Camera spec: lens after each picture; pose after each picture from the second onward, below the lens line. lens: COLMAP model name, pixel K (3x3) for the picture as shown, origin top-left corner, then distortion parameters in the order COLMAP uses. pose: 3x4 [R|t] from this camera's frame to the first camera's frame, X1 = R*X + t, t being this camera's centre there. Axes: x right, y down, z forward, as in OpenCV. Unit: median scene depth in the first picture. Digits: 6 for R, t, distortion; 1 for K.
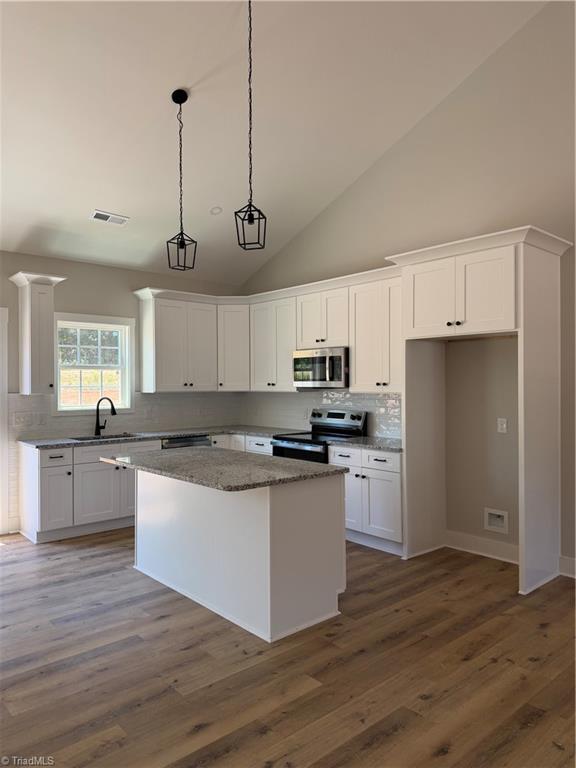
lens RADIAL K [[540.5, 0, 288.0], [0, 540.5, 384.0], [0, 0, 1]] dist [0.092015, -0.124975]
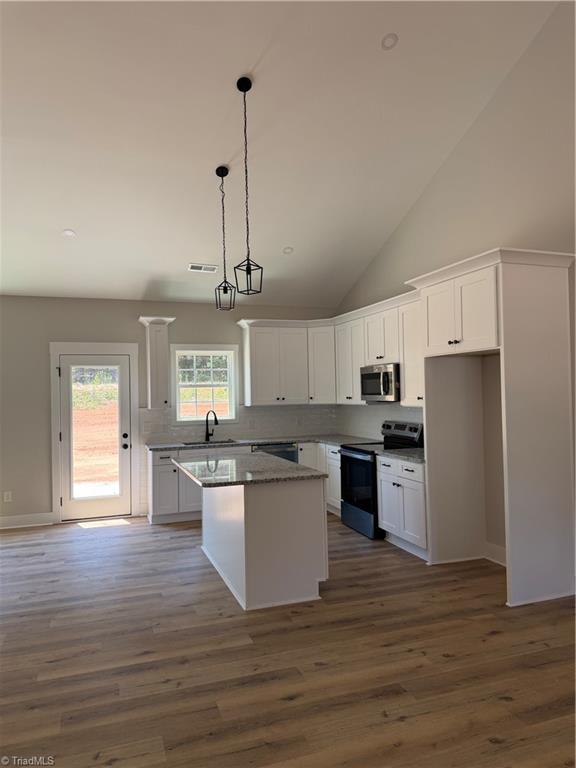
lens RADIAL K [[540.5, 0, 288.0], [0, 540.5, 384.0], [0, 0, 1]] dist [0.092015, -0.124975]
pose [[0.926900, -0.021190, -0.374709, 0.333476], [0.016816, 0.999747, -0.014938, -0.016551], [0.374931, 0.007545, 0.927022, -0.079808]]
